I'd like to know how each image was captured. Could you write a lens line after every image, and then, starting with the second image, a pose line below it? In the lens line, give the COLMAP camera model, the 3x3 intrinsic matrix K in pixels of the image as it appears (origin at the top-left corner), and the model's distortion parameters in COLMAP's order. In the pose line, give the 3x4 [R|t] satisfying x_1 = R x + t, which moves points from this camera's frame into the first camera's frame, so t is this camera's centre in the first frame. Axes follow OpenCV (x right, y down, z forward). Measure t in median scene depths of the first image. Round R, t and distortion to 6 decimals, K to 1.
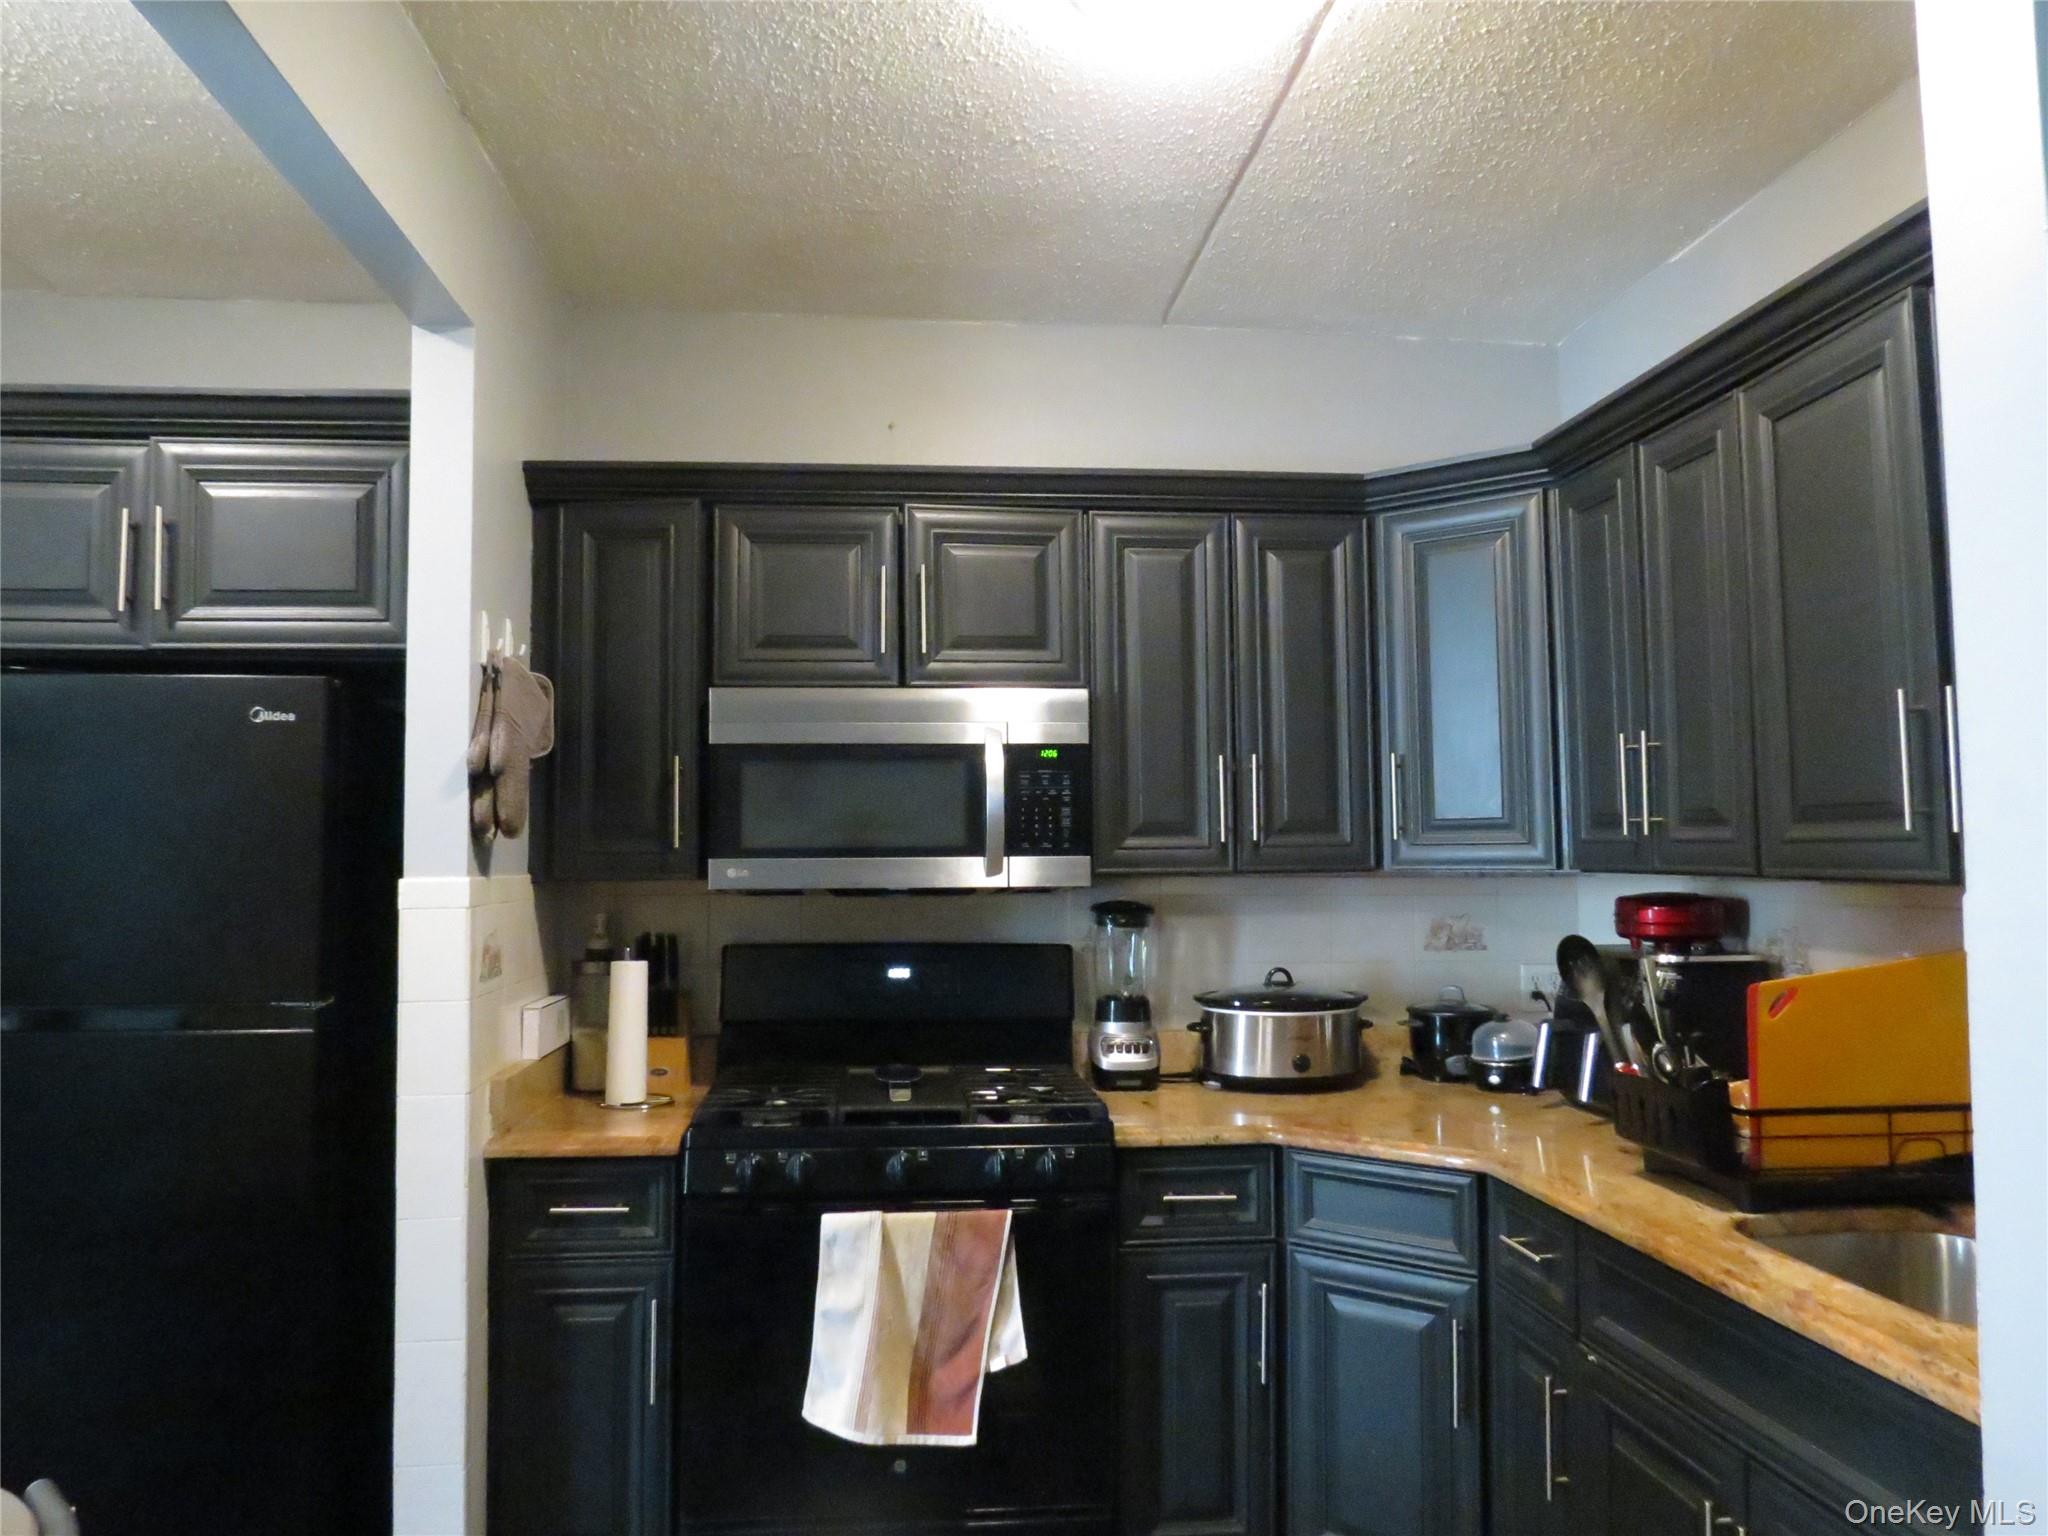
lens RADIAL K [[1462.5, 0, 1014.9], [0, 1462.5, 777.3], [0, 0, 1]] dist [-0.028188, 0.003380]
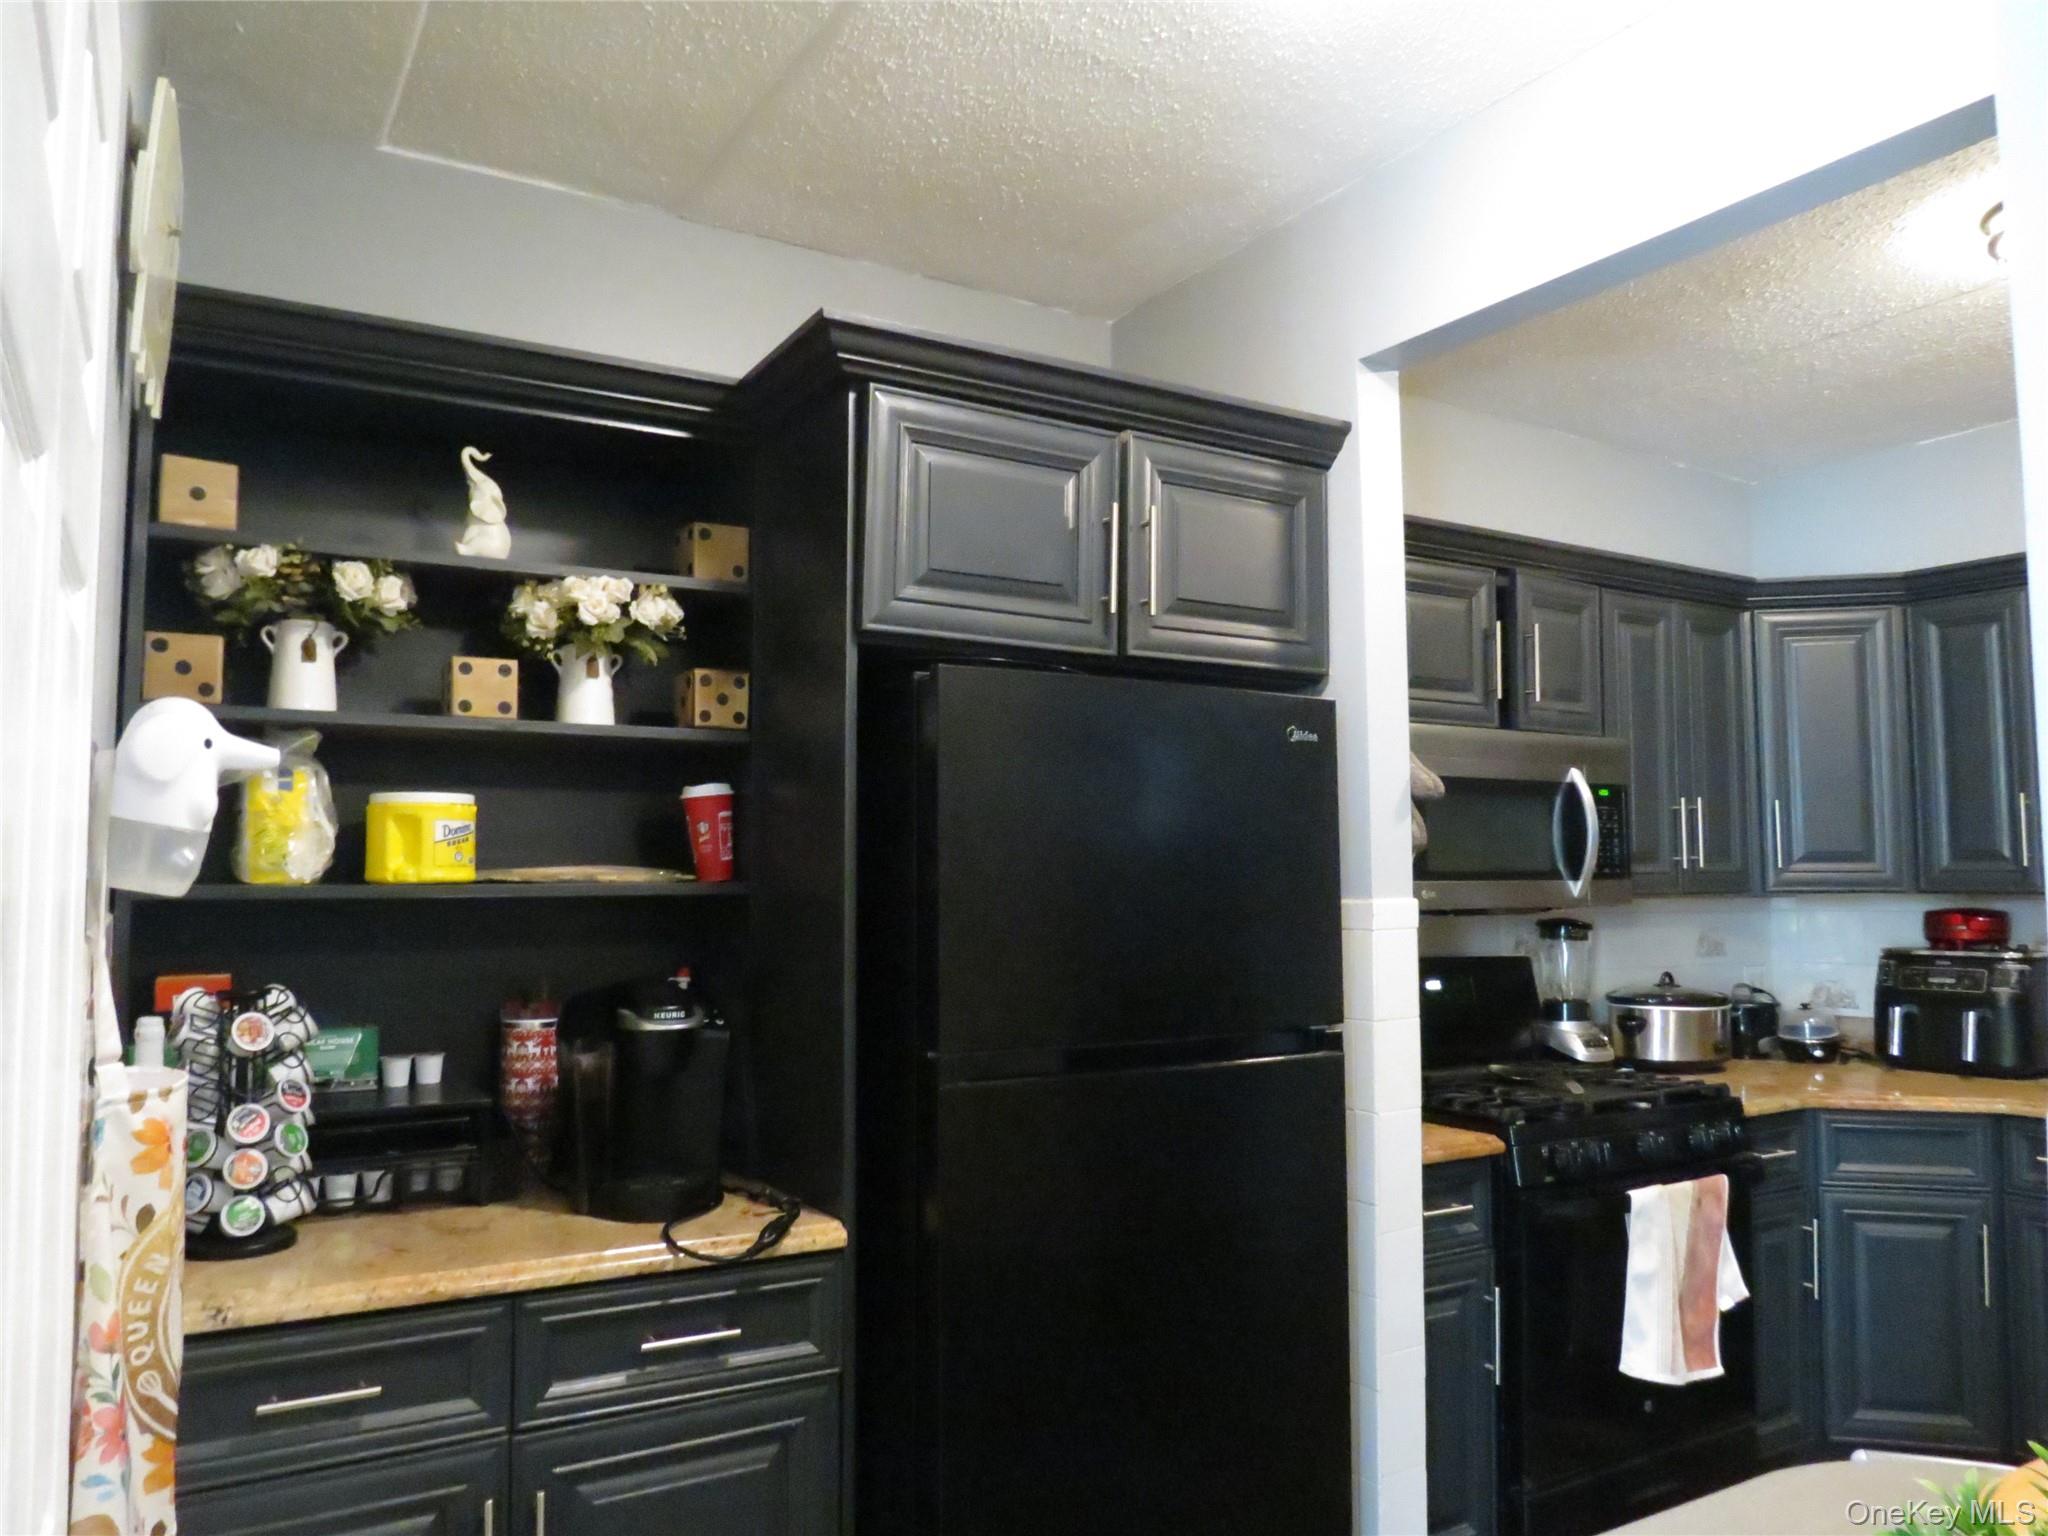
lens RADIAL K [[1462.5, 0, 1017.4], [0, 1462.5, 764.7], [0, 0, 1]] dist [-0.028188, 0.003380]
pose [[0.904469, 0.042189, 0.424448, -1.022973], [-0.034757, 0.999077, -0.025241, 0.009073], [-0.425121, 0.008077, 0.905101, 0.158917]]
